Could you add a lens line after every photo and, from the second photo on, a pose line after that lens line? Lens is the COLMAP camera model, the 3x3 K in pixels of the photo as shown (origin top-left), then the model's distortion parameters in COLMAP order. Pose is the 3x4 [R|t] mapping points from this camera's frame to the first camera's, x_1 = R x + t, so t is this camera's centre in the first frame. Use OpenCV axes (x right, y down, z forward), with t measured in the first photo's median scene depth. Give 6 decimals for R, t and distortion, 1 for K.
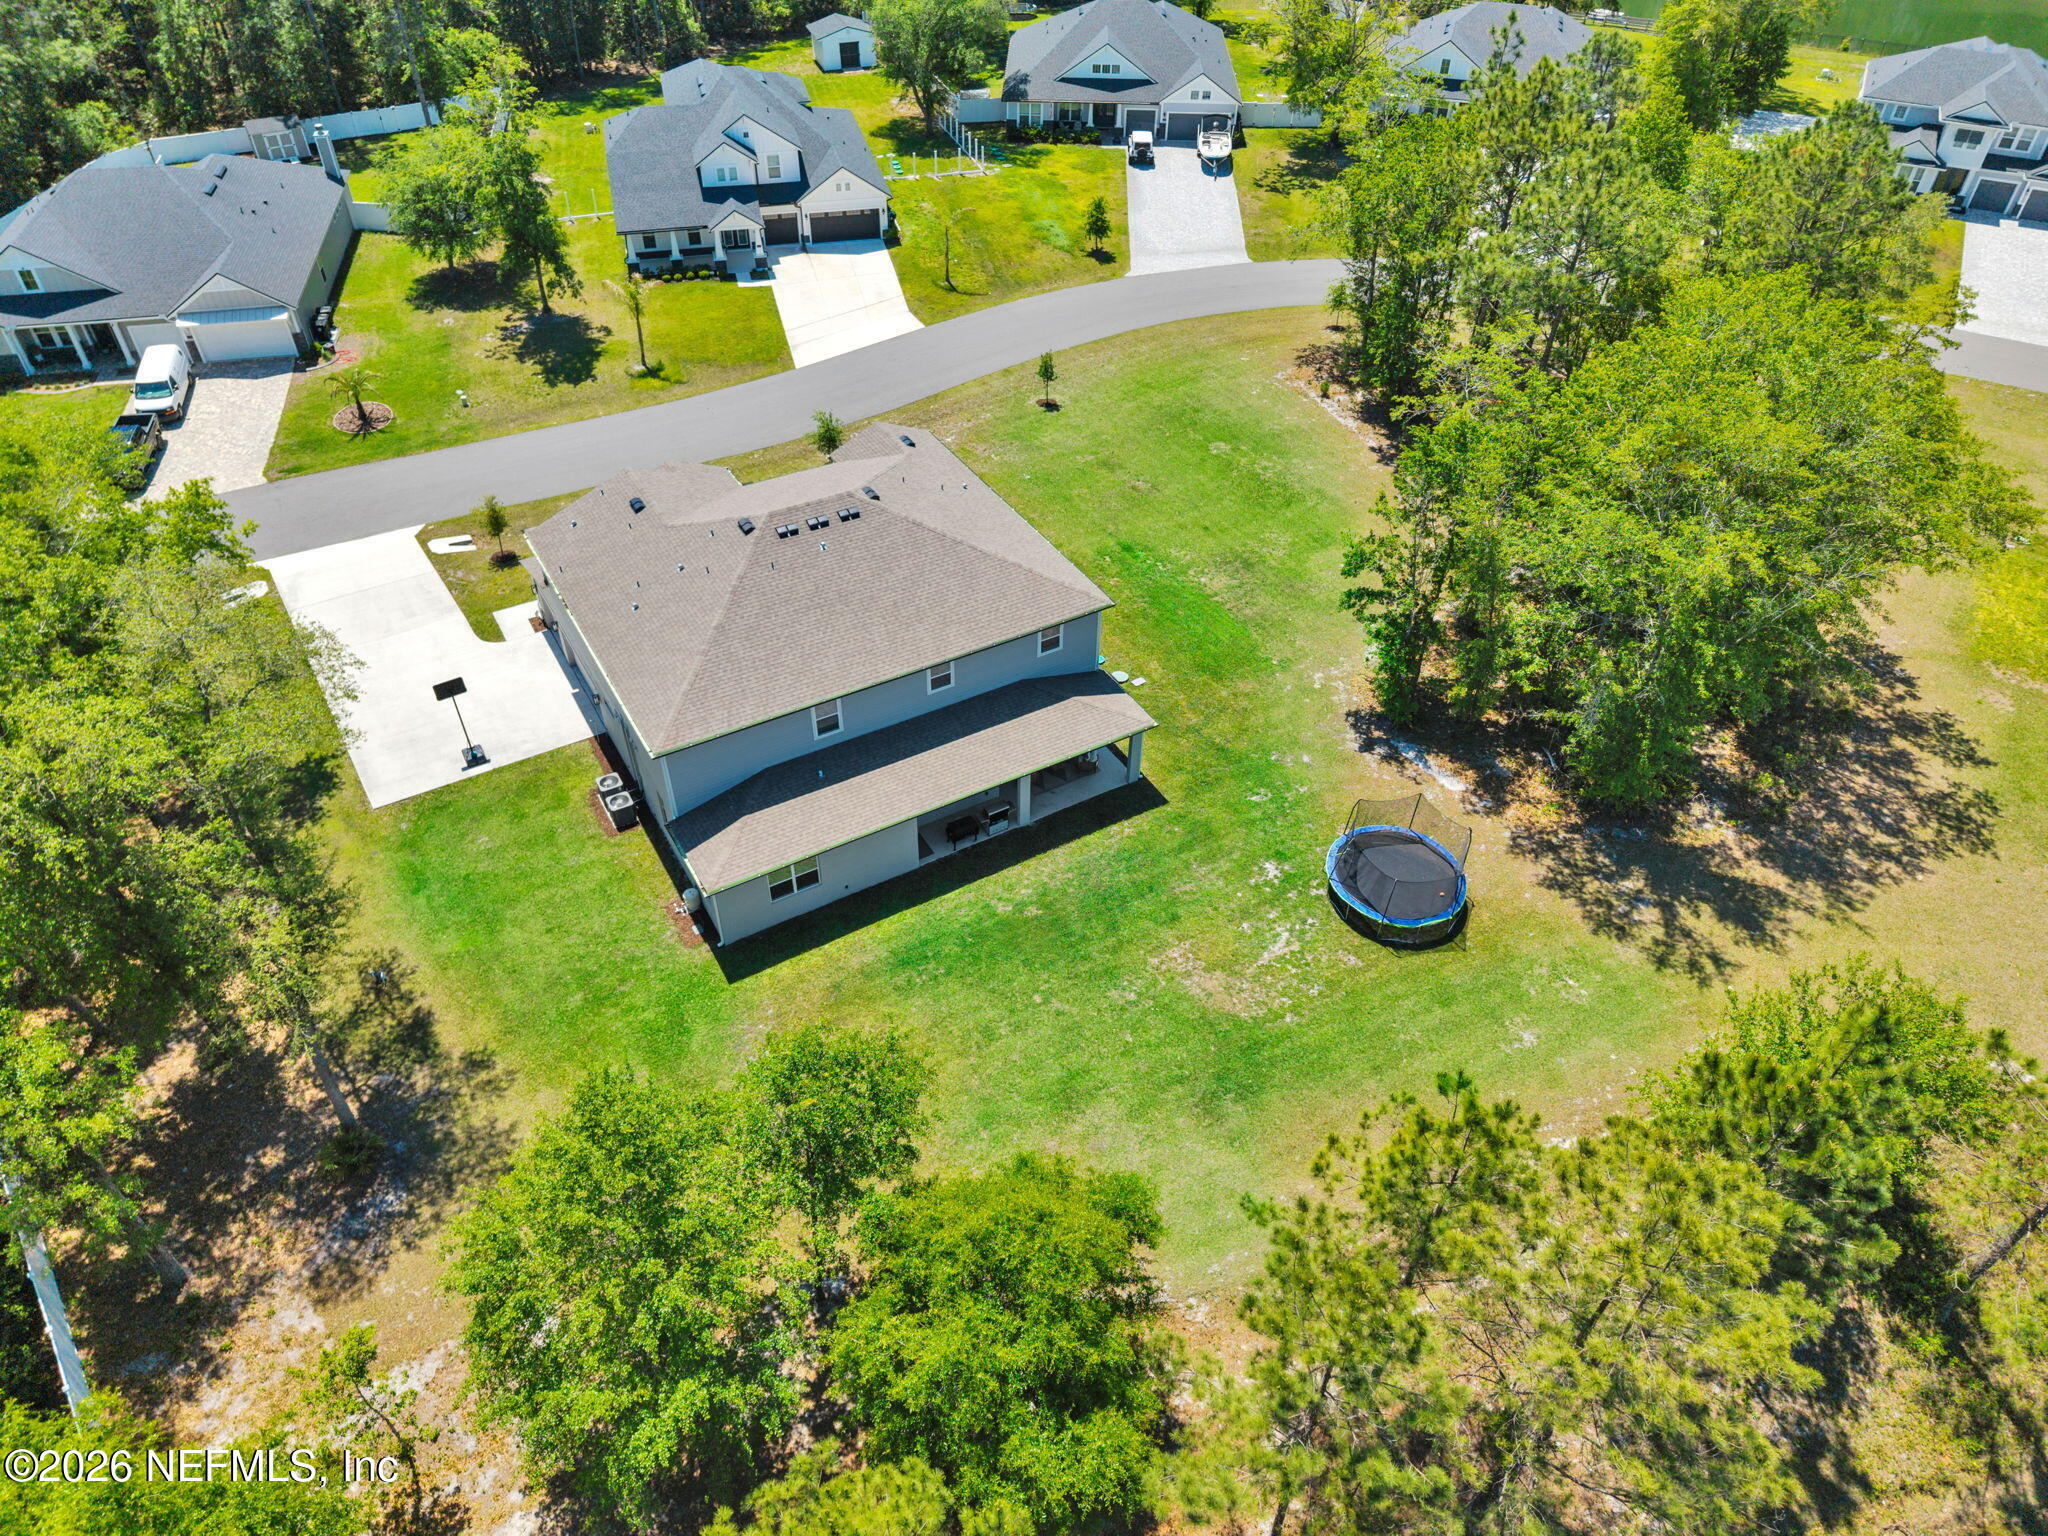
lens RADIAL K [[1373.6, 0, 1022.8], [0, 1373.6, 766.7], [0, 0, 1]] dist [0.008880, -0.004237]
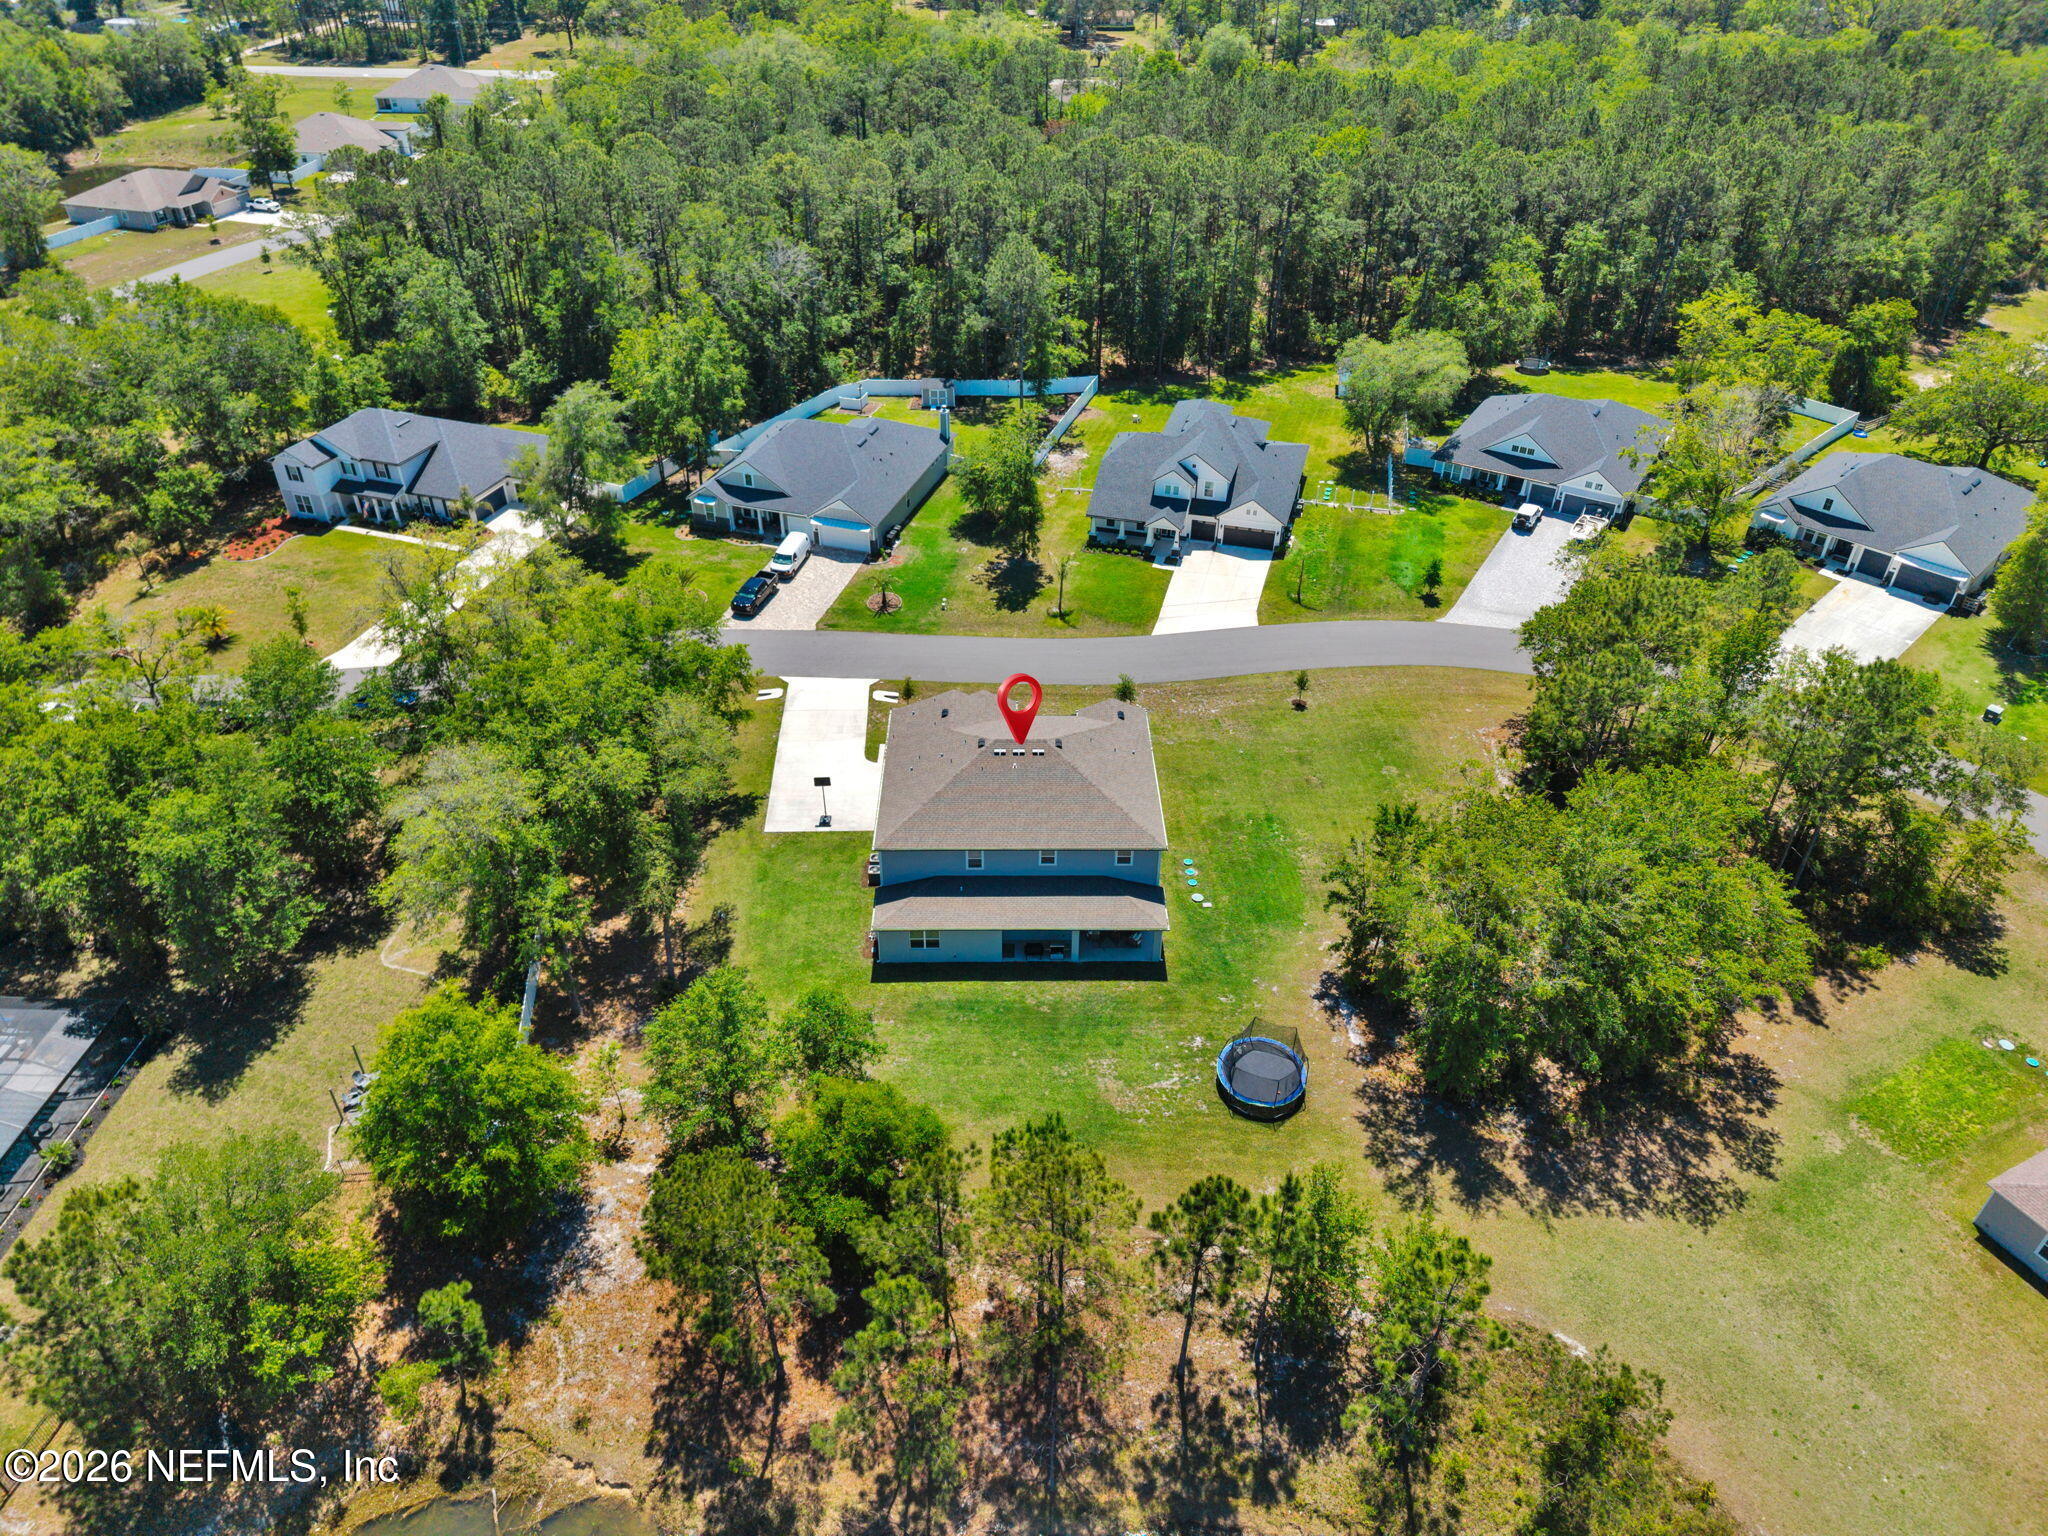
lens RADIAL K [[1358.0, 0, 1024.7], [0, 1358.0, 774.1], [0, 0, 1]] dist [0.028222, -0.027763]
pose [[0.870310, 0.285106, -0.401591, 0.362075], [-0.324086, 0.945517, -0.031083, -0.068083], [0.370849, 0.157202, 0.915291, -0.363472]]
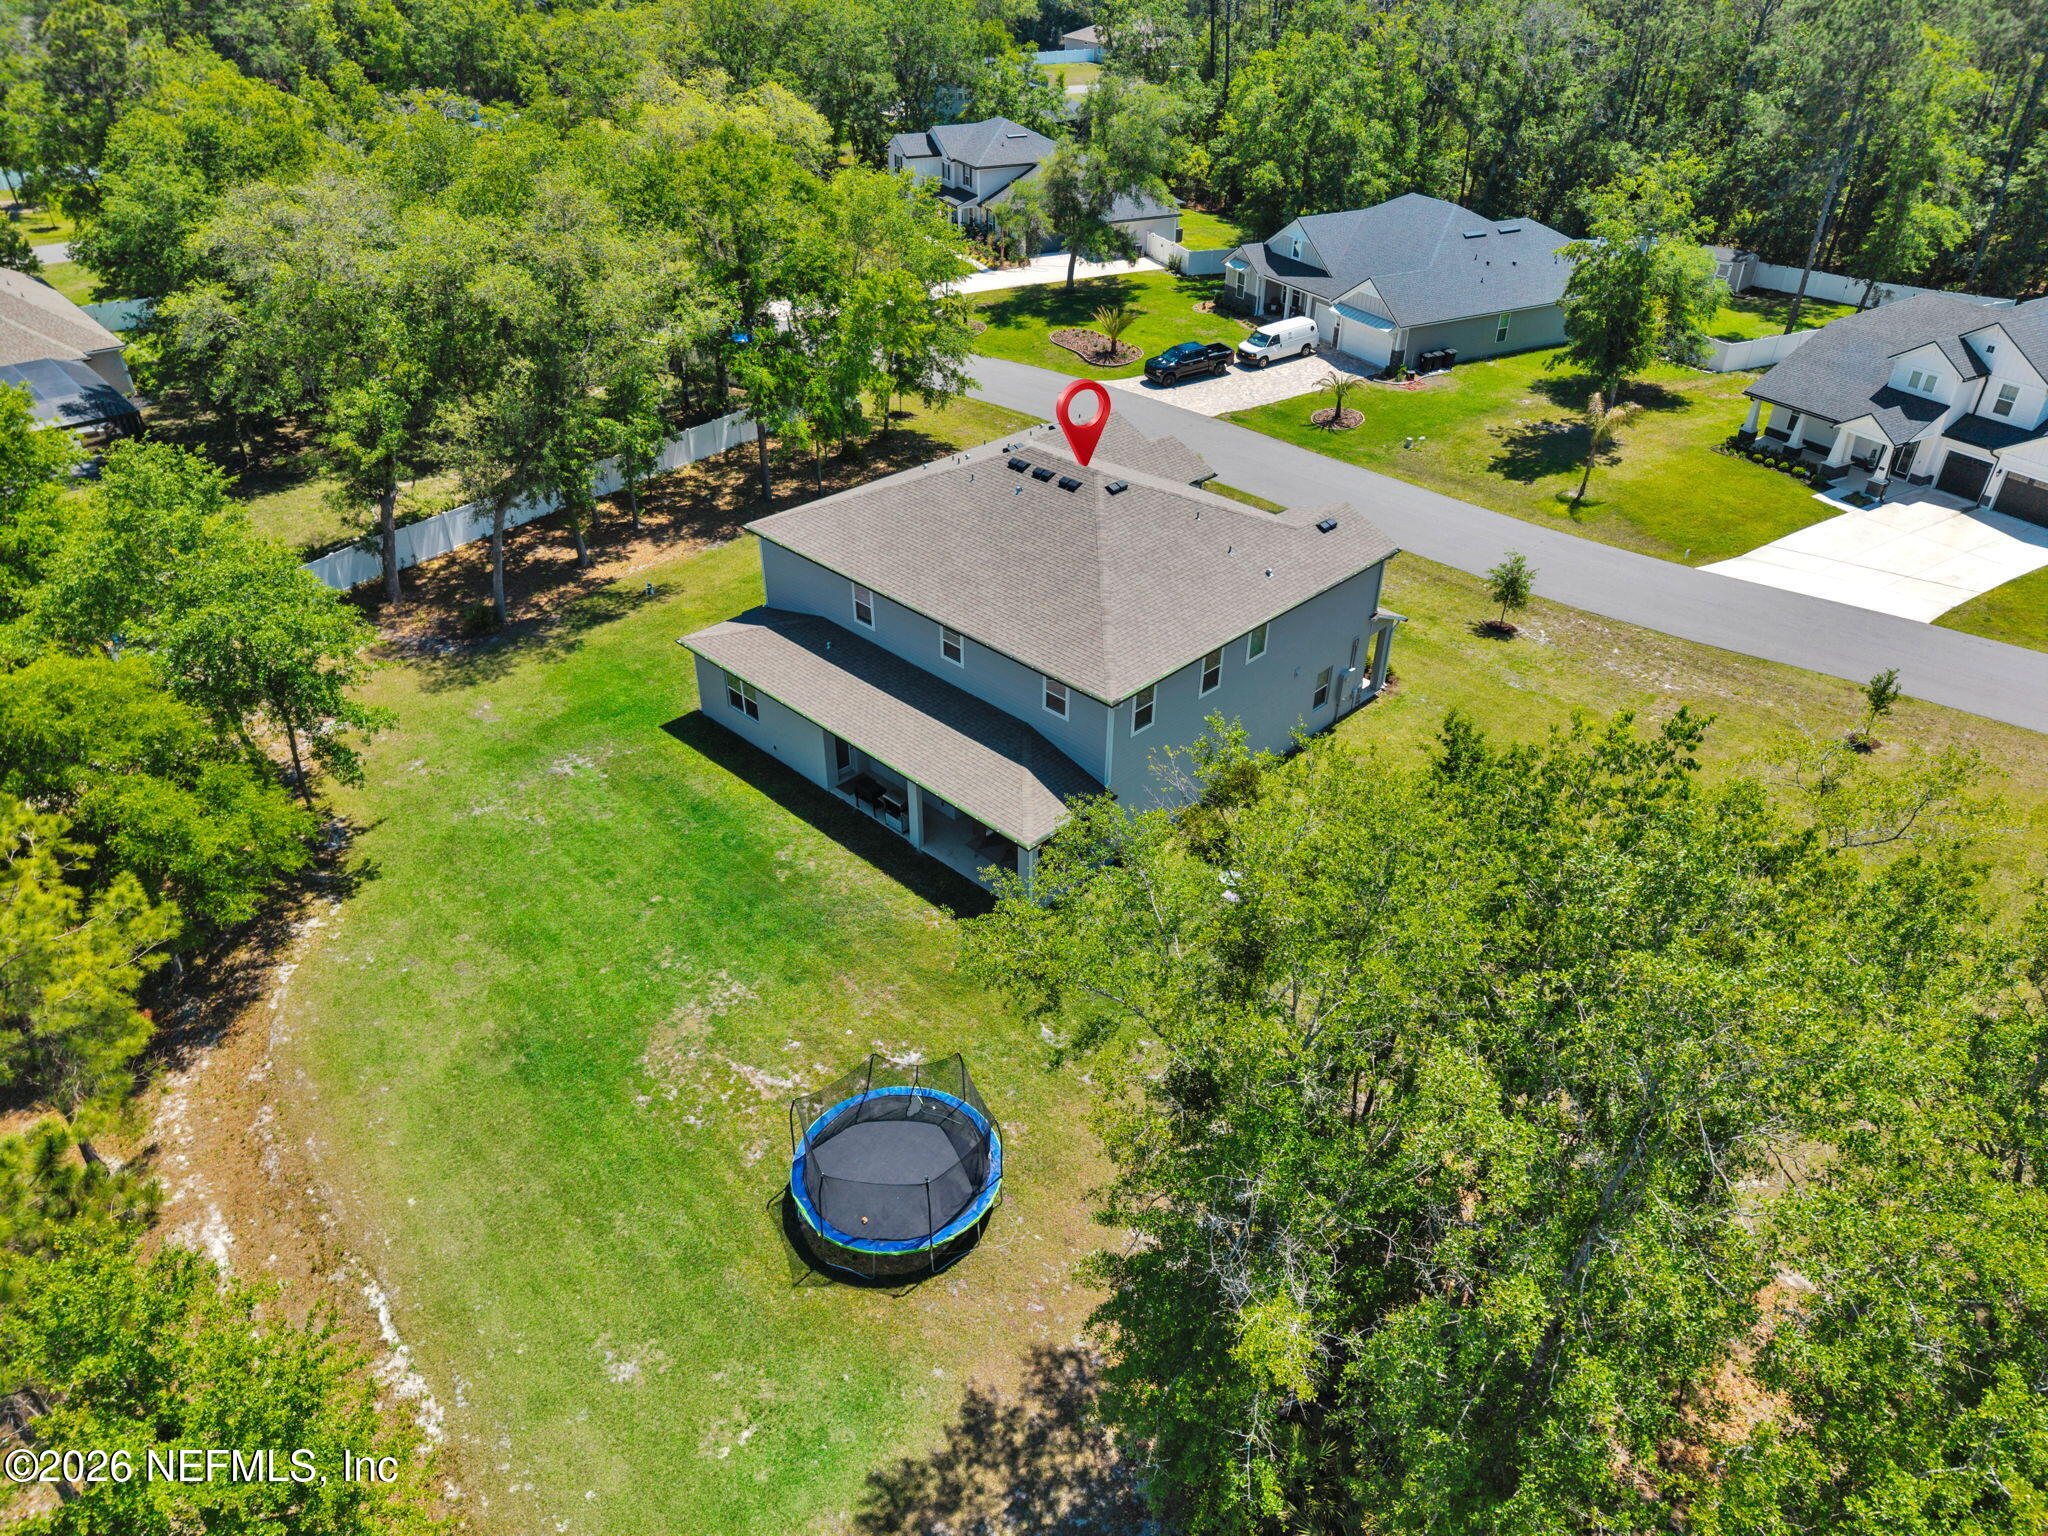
lens RADIAL K [[1317.3, 0, 1027.9], [0, 1317.3, 820.4], [0, 0, 1]] dist [0.005577, -0.015697]
pose [[0.258266, 0.553190, -0.792009, 0.454045], [-0.636113, 0.714395, 0.291549, -0.175496], [0.727089, 0.428510, 0.536396, 0.403142]]
